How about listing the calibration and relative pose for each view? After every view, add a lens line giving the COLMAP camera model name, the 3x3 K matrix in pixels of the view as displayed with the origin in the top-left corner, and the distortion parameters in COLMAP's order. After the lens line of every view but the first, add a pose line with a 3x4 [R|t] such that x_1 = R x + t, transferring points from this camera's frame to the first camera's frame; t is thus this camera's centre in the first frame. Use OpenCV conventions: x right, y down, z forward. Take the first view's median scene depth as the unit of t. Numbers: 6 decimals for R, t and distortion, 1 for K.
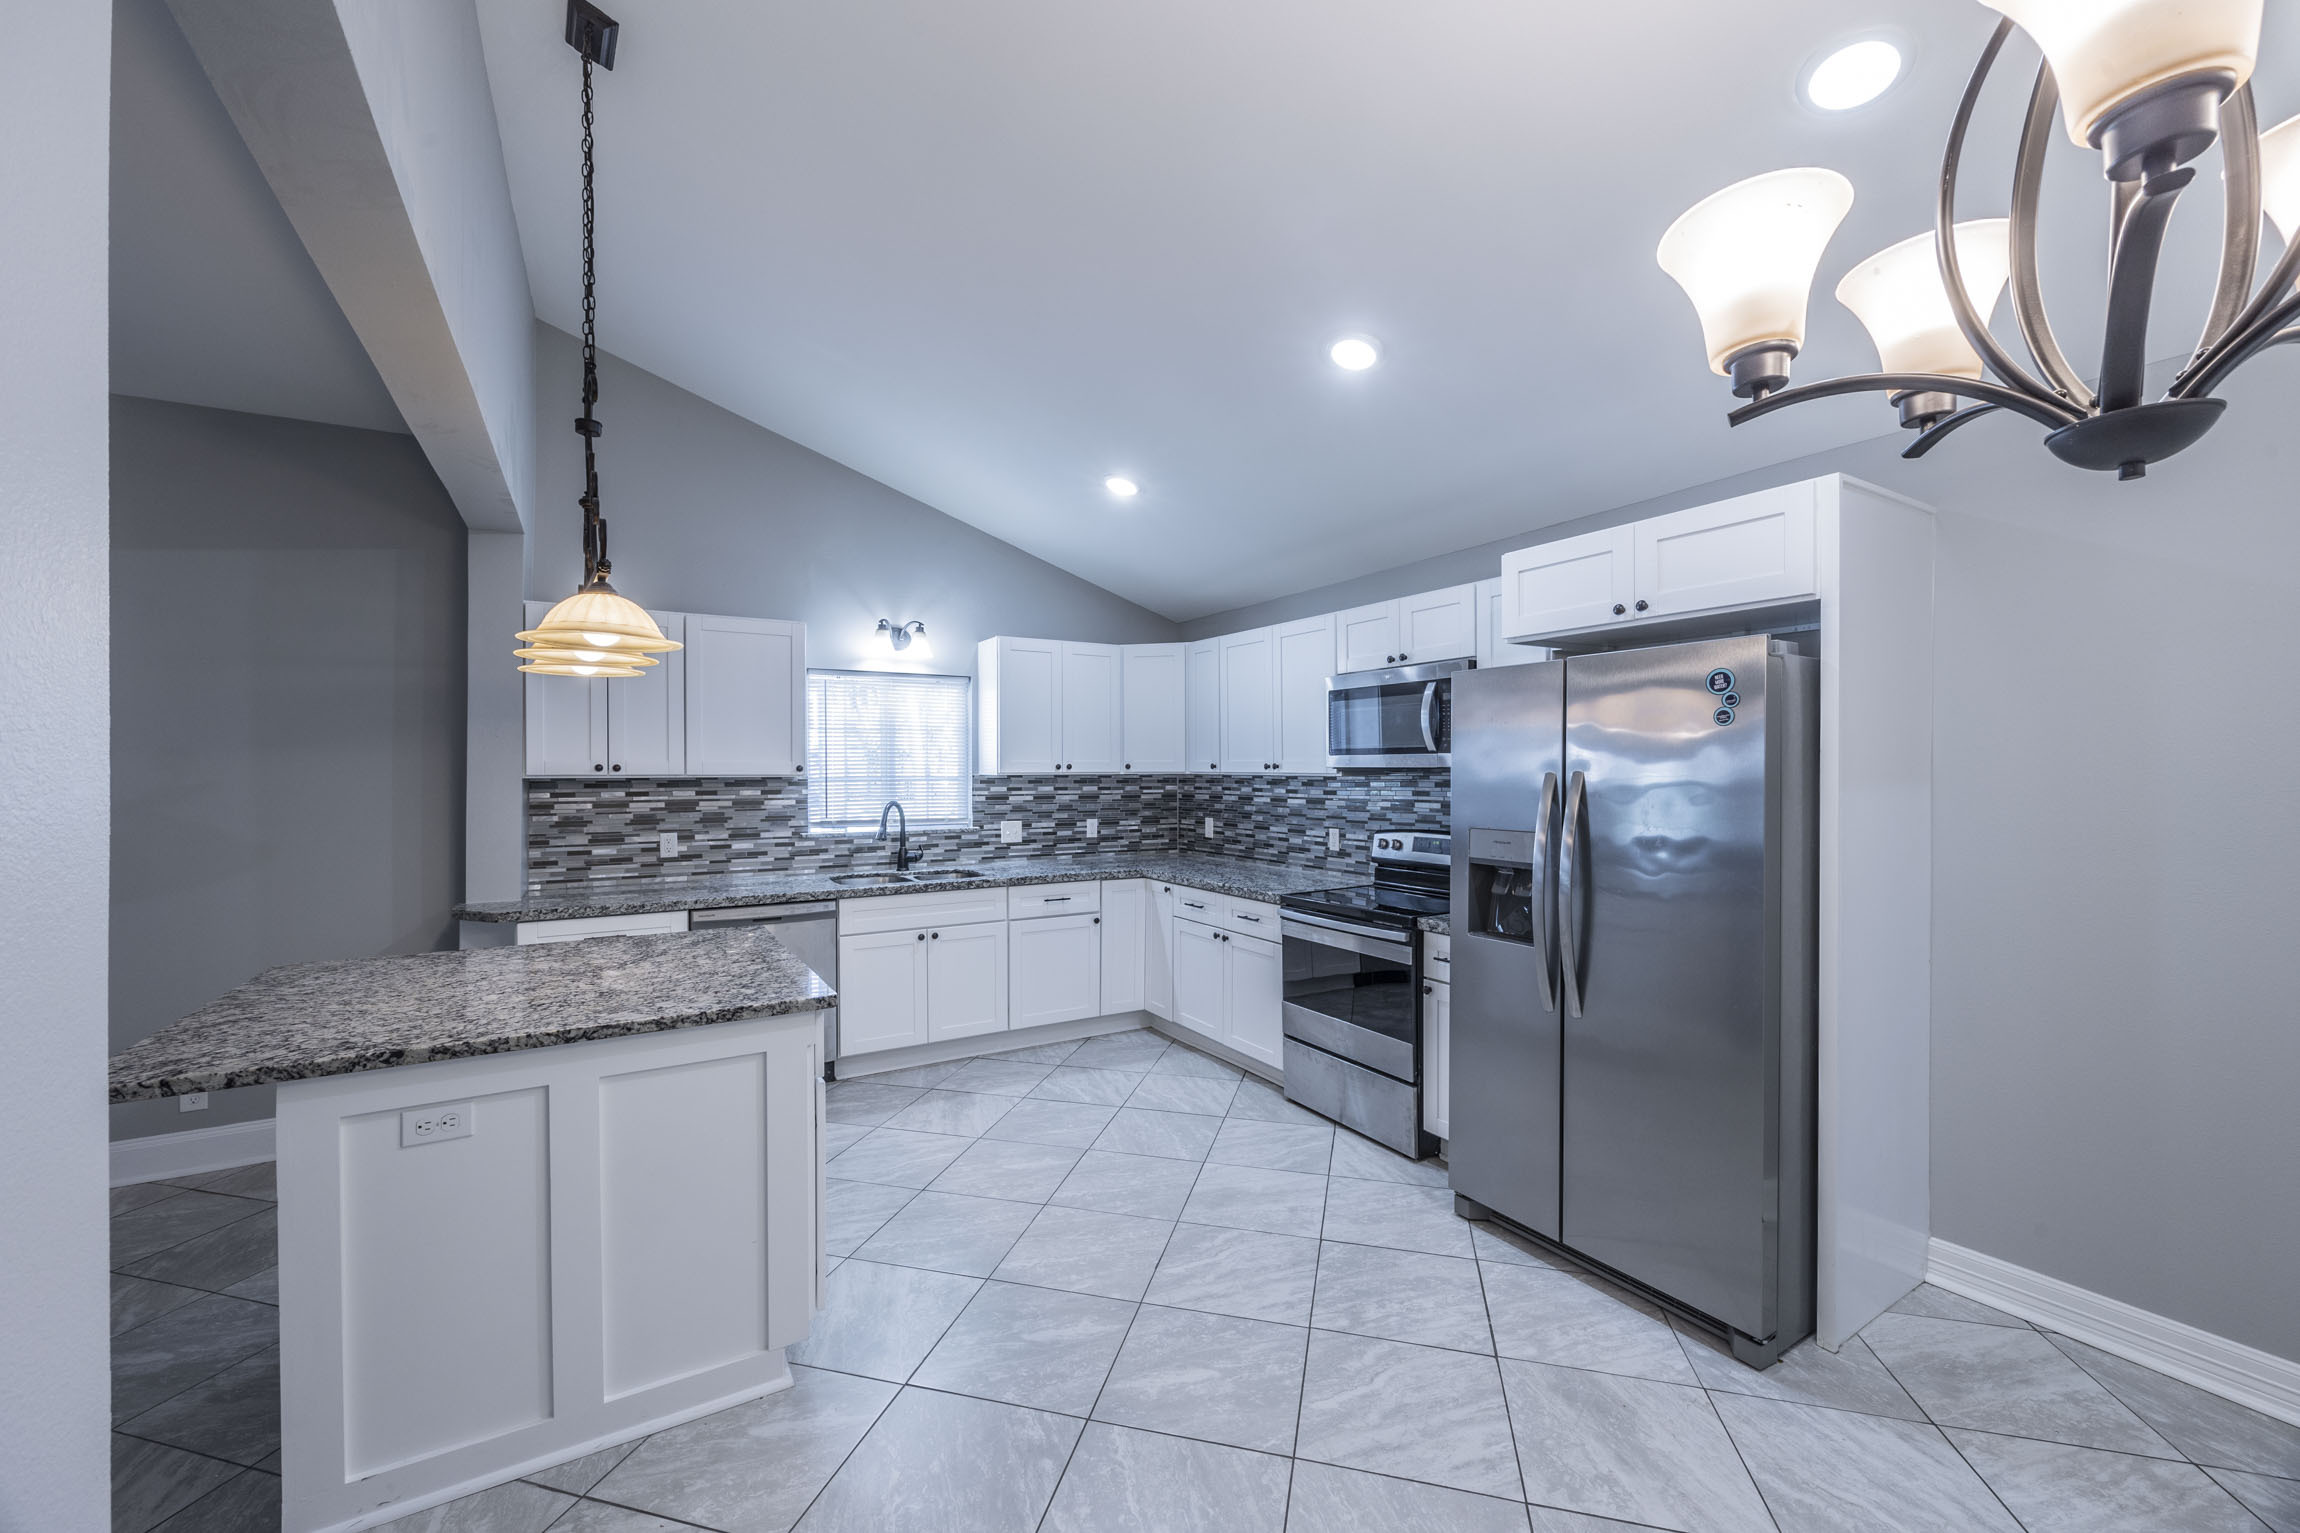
lens RADIAL K [[882.9, 0, 1165.4], [0, 882.9, 780.7], [0, 0, 1]] dist [-0.008467, 0.000229]
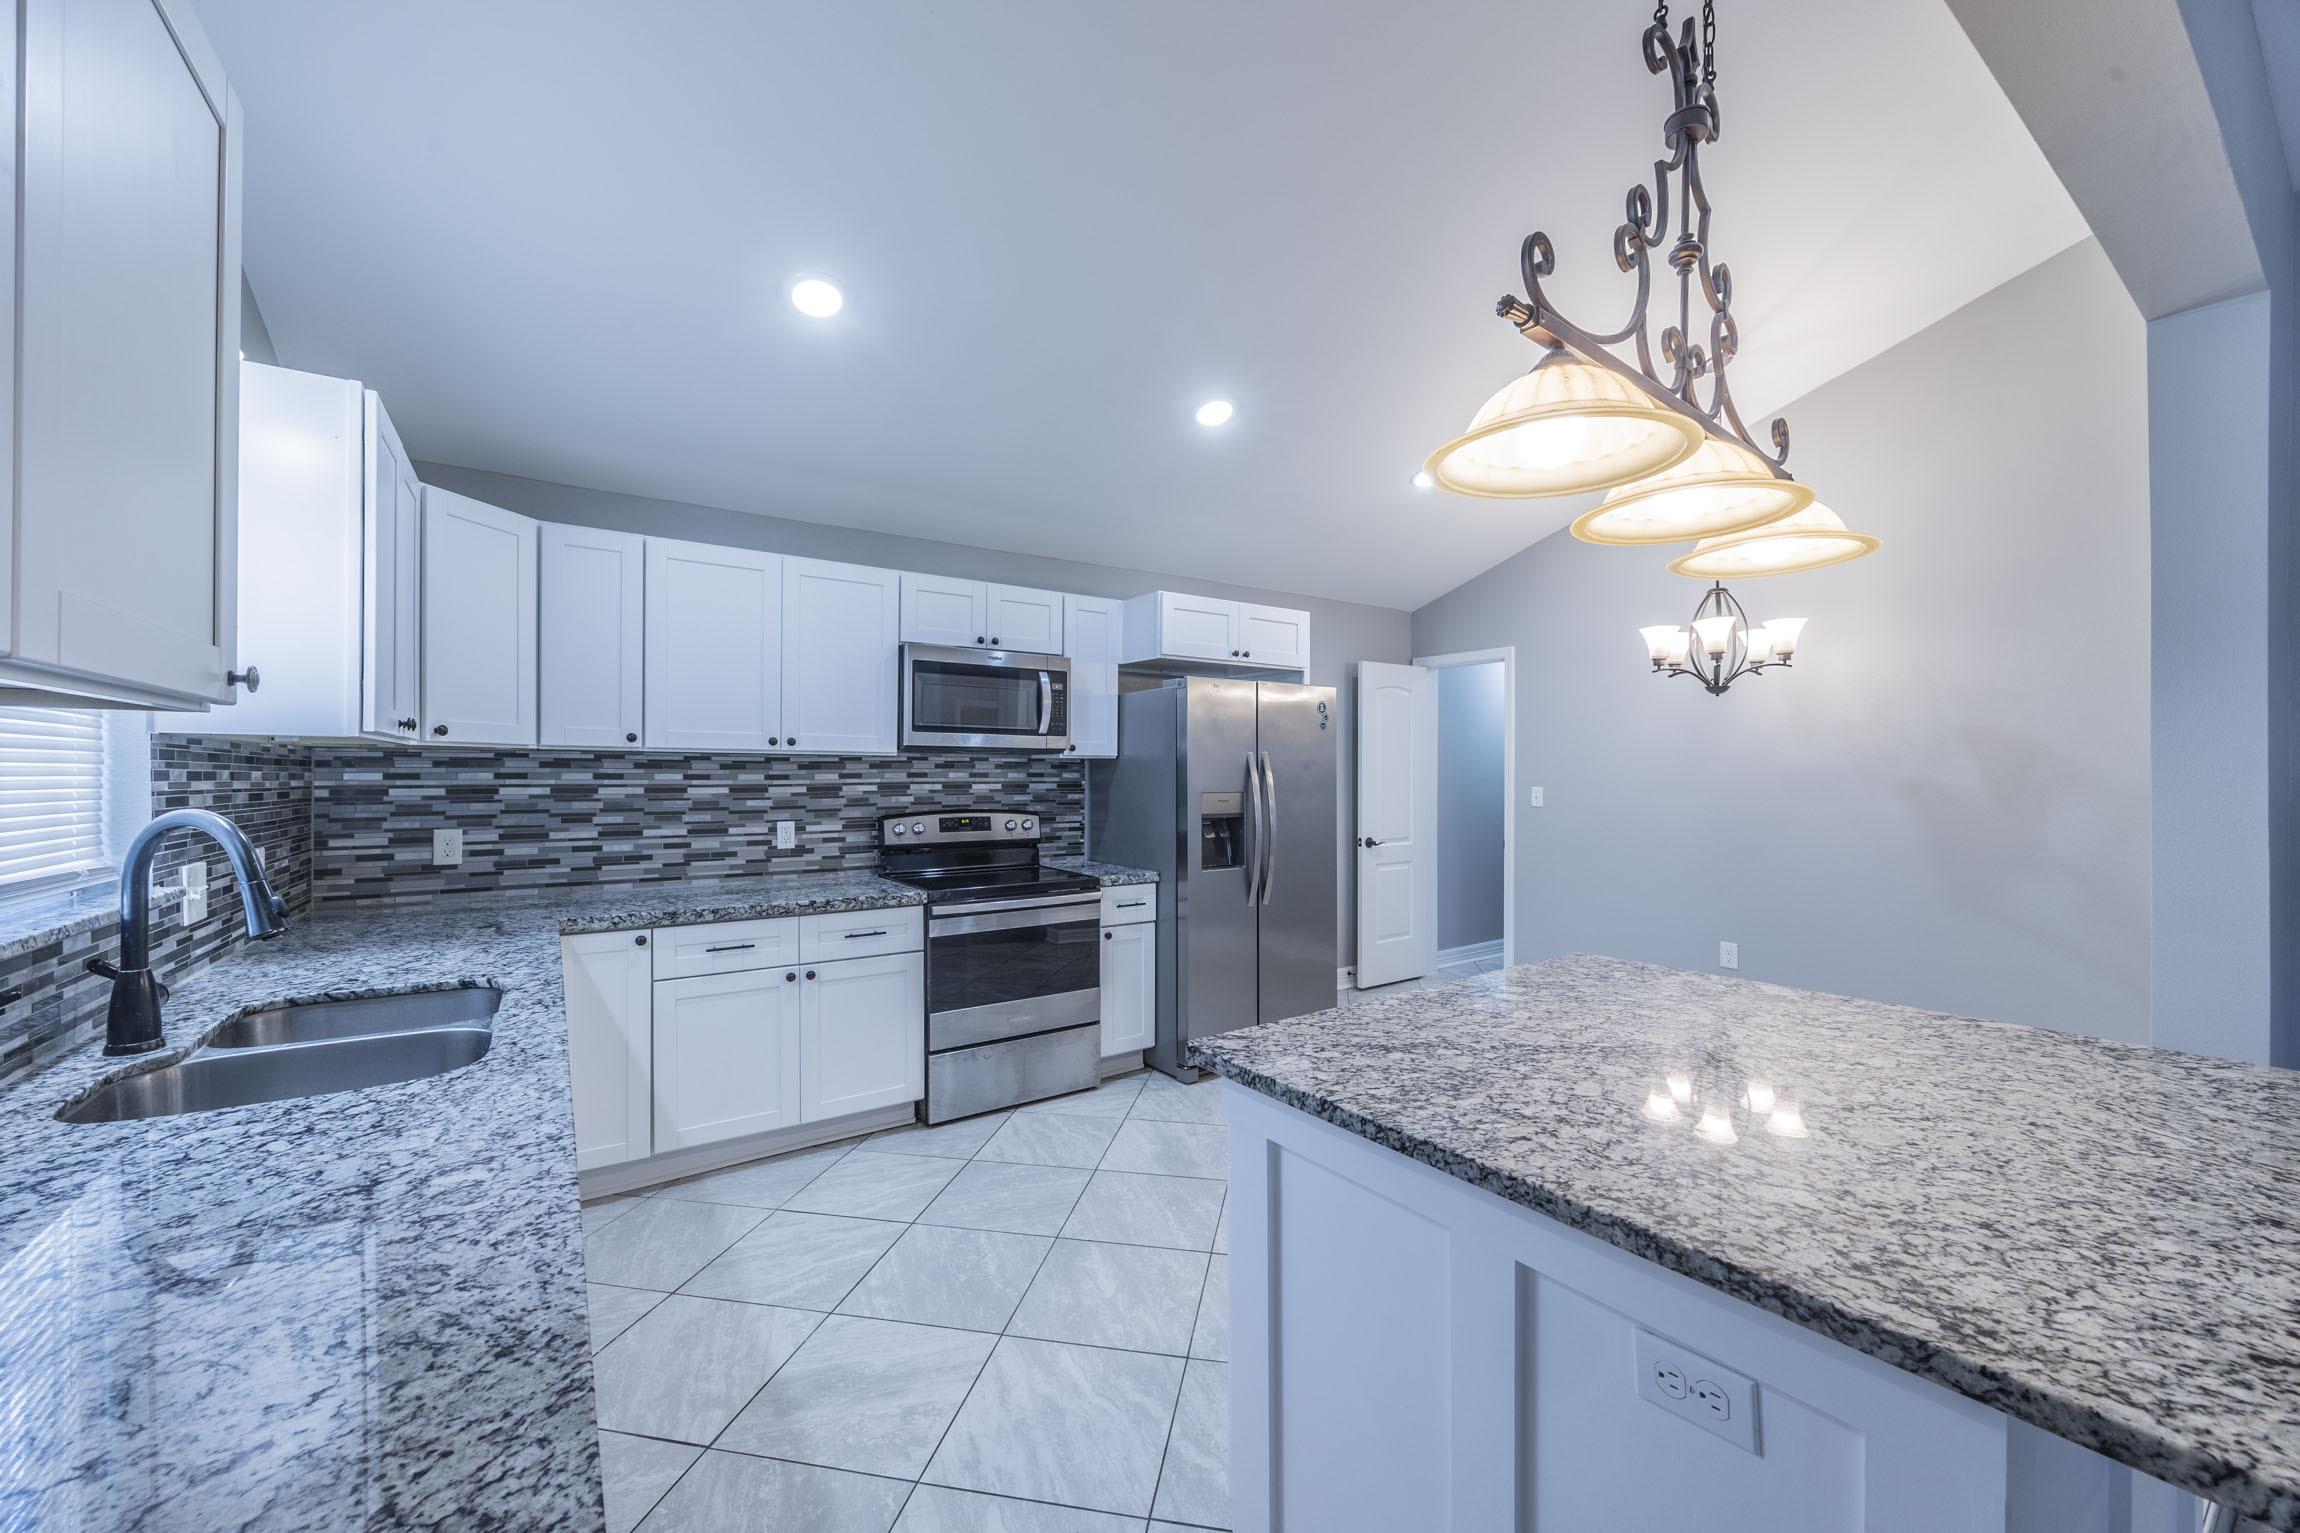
lens RADIAL K [[882.9, 0, 1152.9], [0, 882.9, 776.7], [0, 0, 1]] dist [-0.008467, 0.000229]
pose [[-0.045104, -0.003992, 0.998974, -0.679441], [0.009562, 0.999944, 0.004428, 0.014123], [-0.998937, 0.009752, -0.045063, 0.758027]]
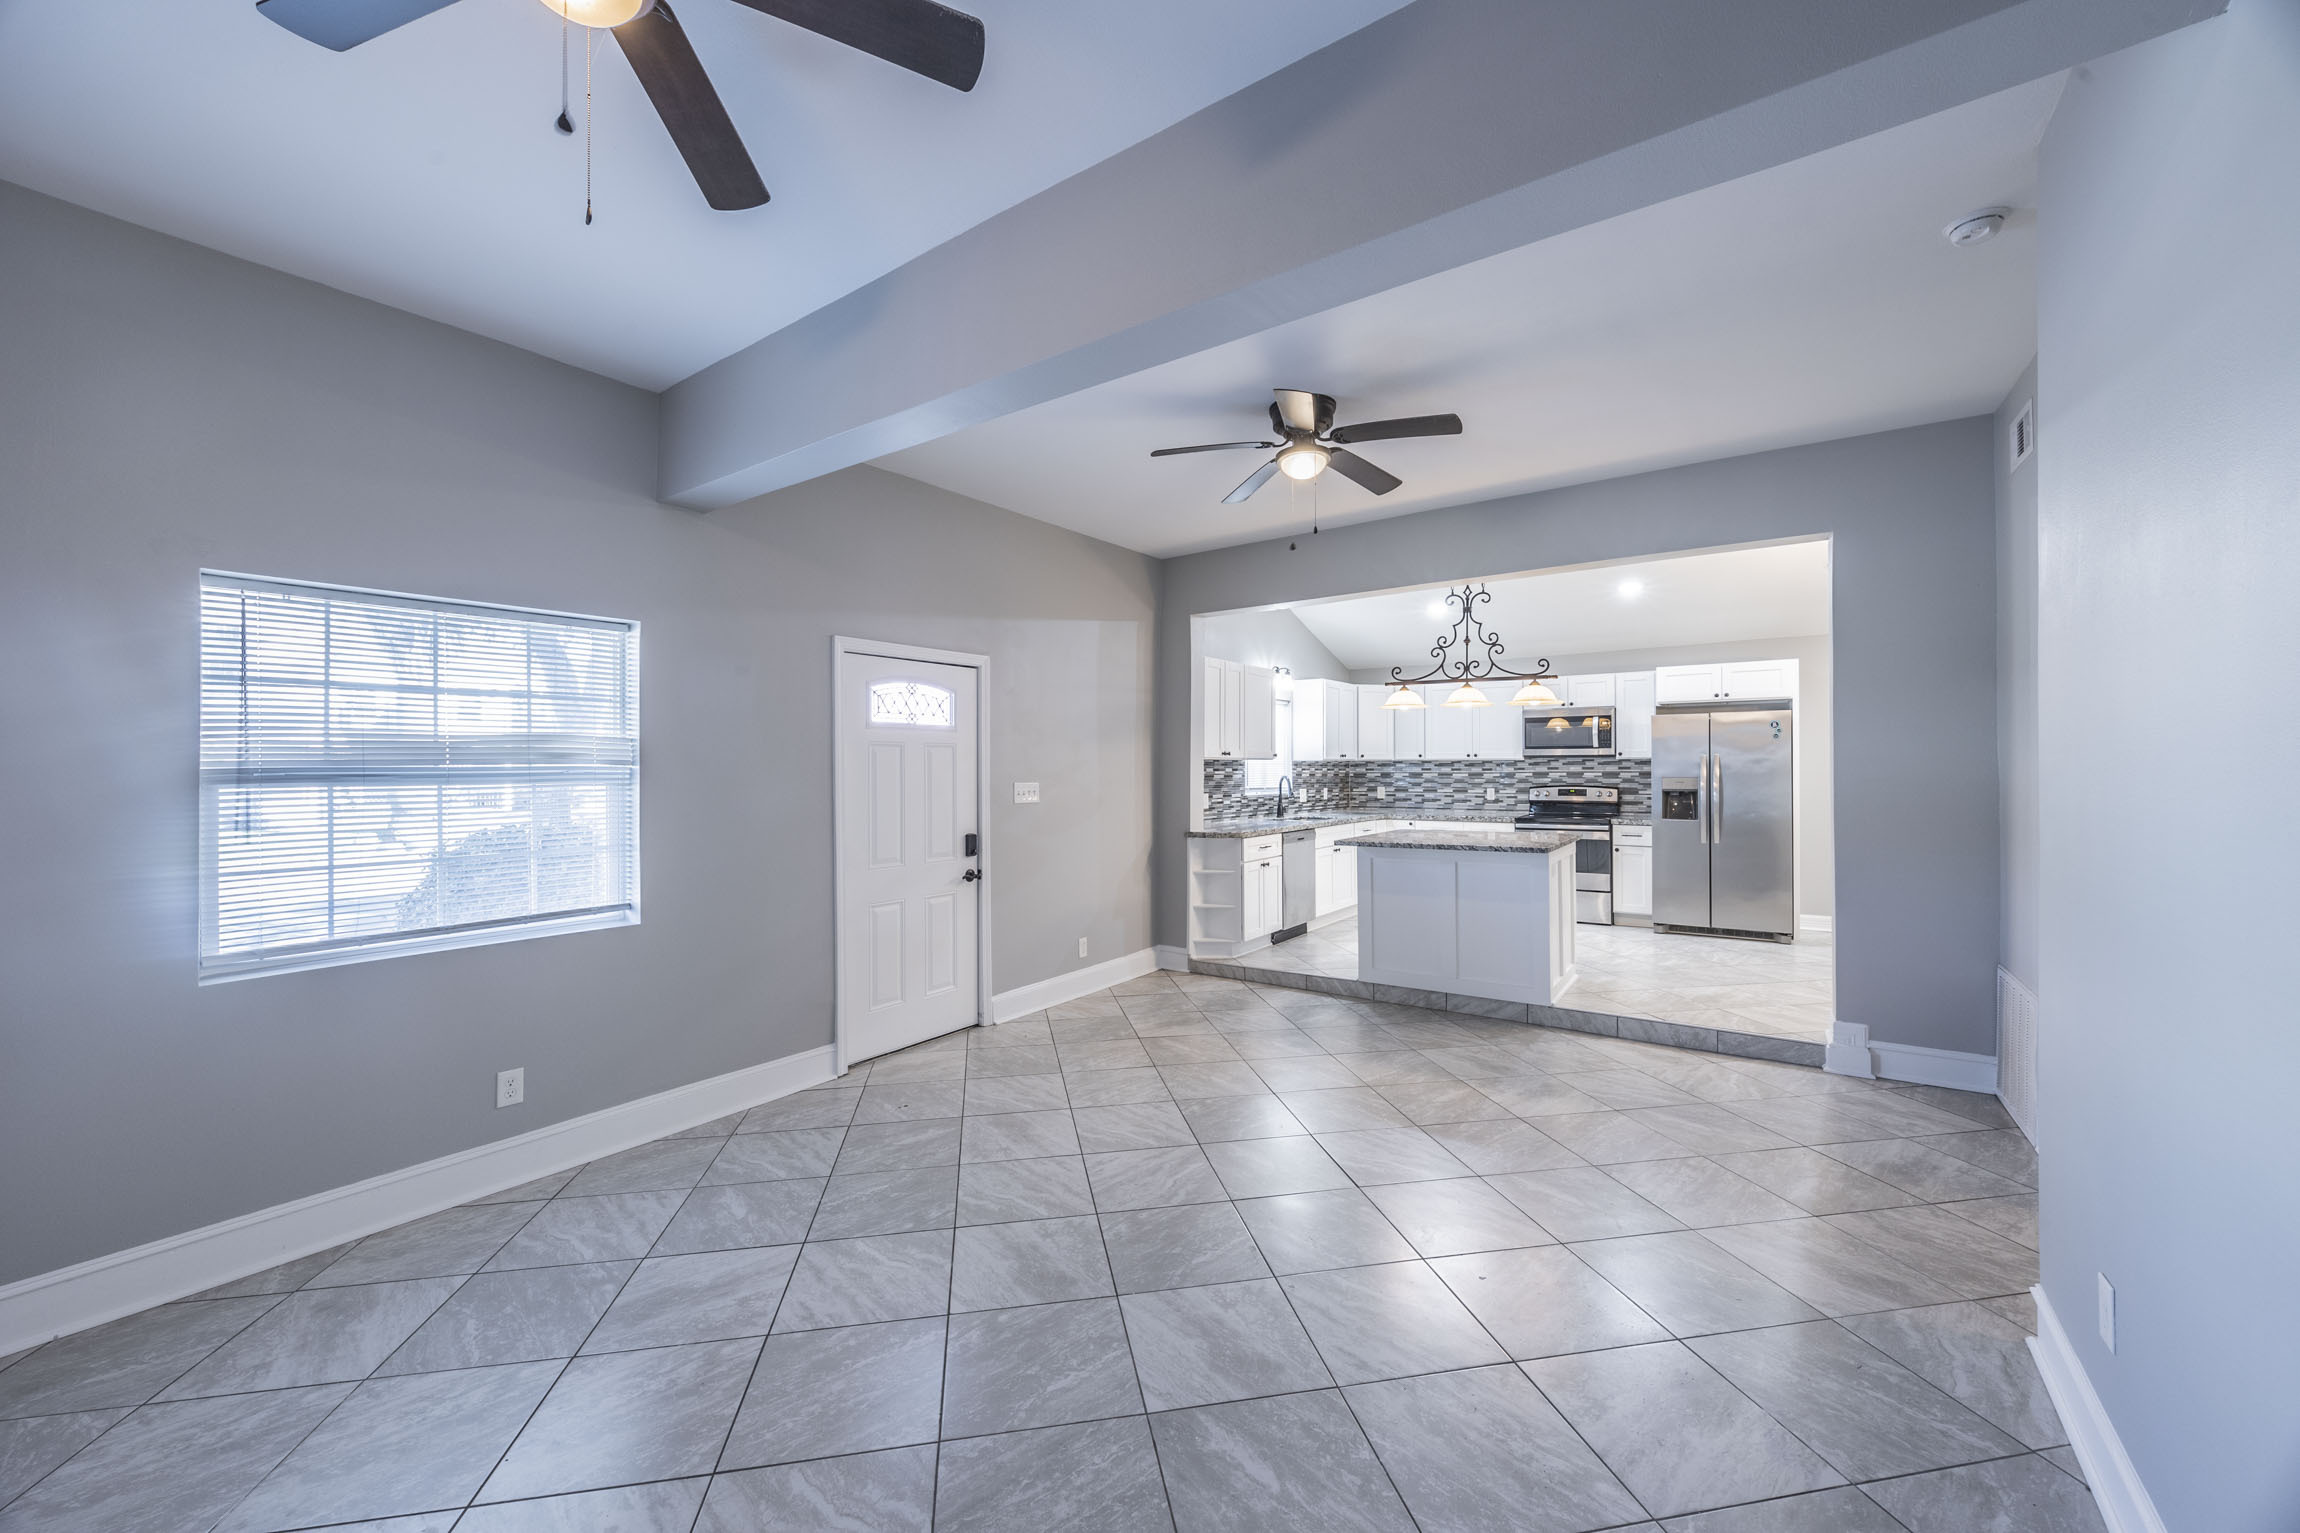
lens RADIAL K [[882.9, 0, 1152.8], [0, 882.9, 757.1], [0, 0, 1]] dist [-0.008467, 0.000229]
pose [[0.915313, 0.002689, 0.402734, -1.345844], [0.007982, 0.999660, -0.024817, 0.030655], [-0.402664, 0.025930, 0.914981, -0.487993]]
